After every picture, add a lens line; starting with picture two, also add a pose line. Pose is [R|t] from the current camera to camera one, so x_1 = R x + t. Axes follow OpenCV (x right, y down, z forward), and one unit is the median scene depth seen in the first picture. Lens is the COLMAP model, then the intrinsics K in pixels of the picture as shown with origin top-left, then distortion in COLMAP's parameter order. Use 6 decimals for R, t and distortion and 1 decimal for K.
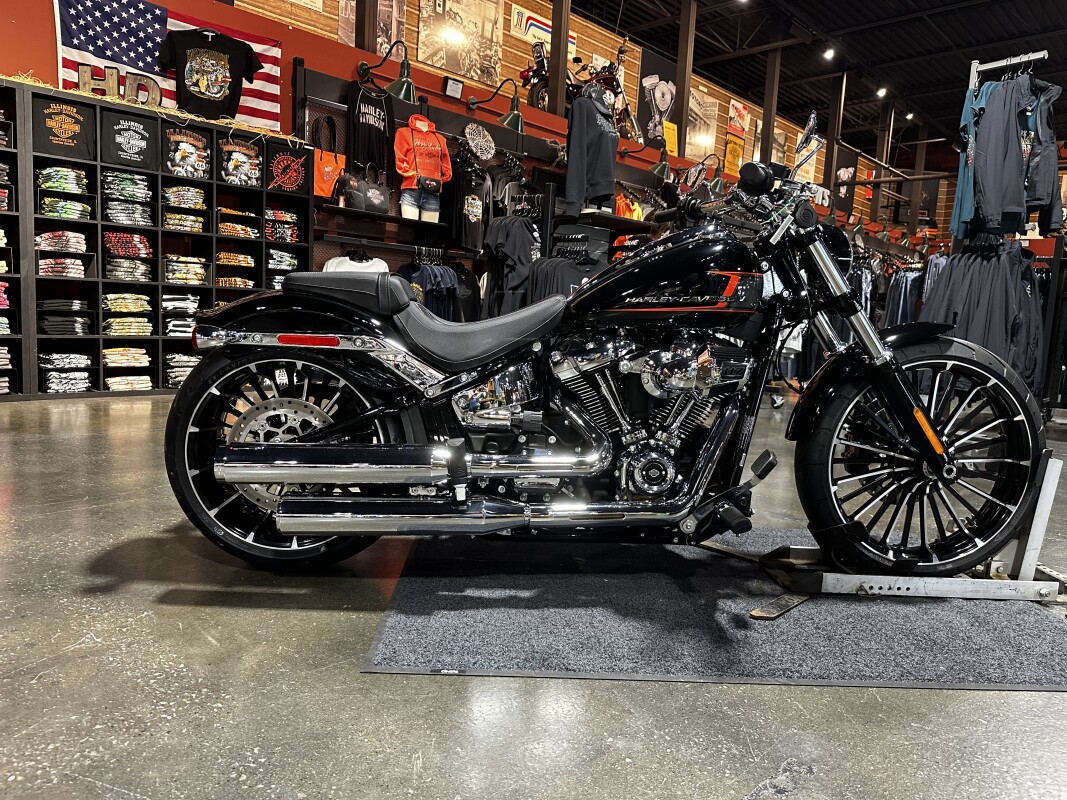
lens RADIAL K [[789.6, 0, 531.6], [0, 789.6, 389.0], [0, 0, 1]] dist [0.001234, -0.007762]
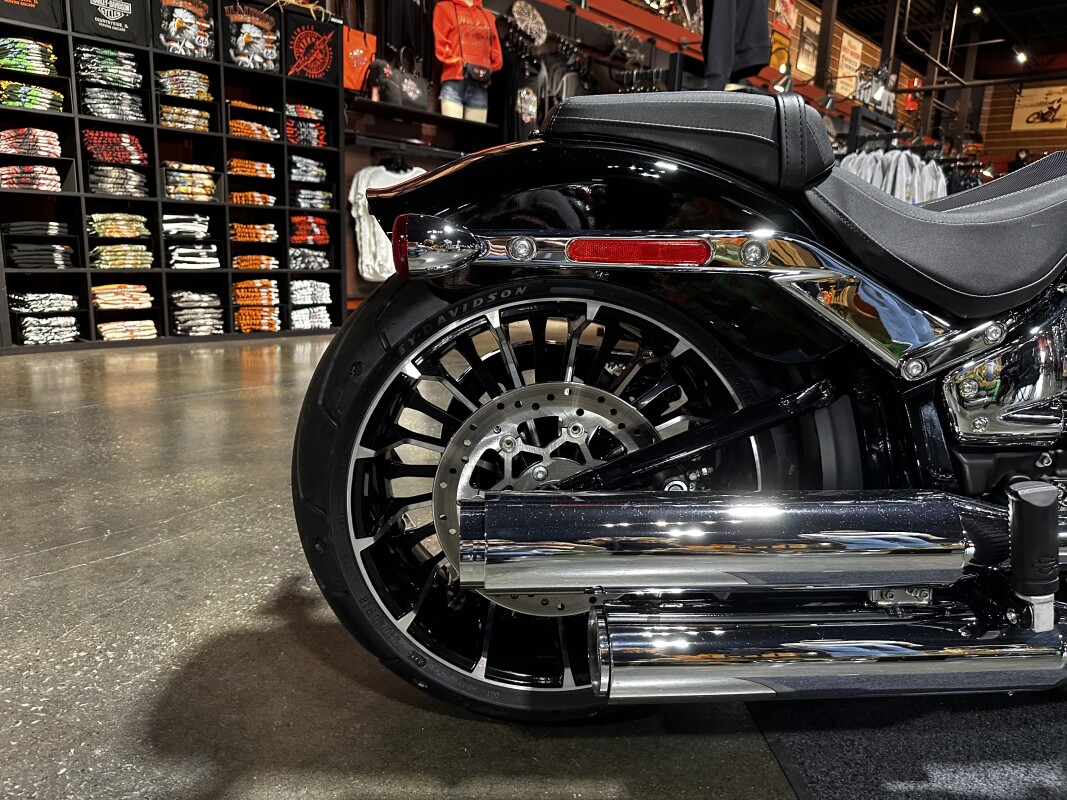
lens RADIAL K [[789.6, 0, 514.6], [0, 789.6, 396.1], [0, 0, 1]] dist [0.001234, -0.007762]
pose [[0.999790, -0.019315, 0.006886, -0.140128], [0.018572, 0.995285, 0.095194, -0.010071], [-0.008692, -0.095047, 0.995435, 0.223050]]
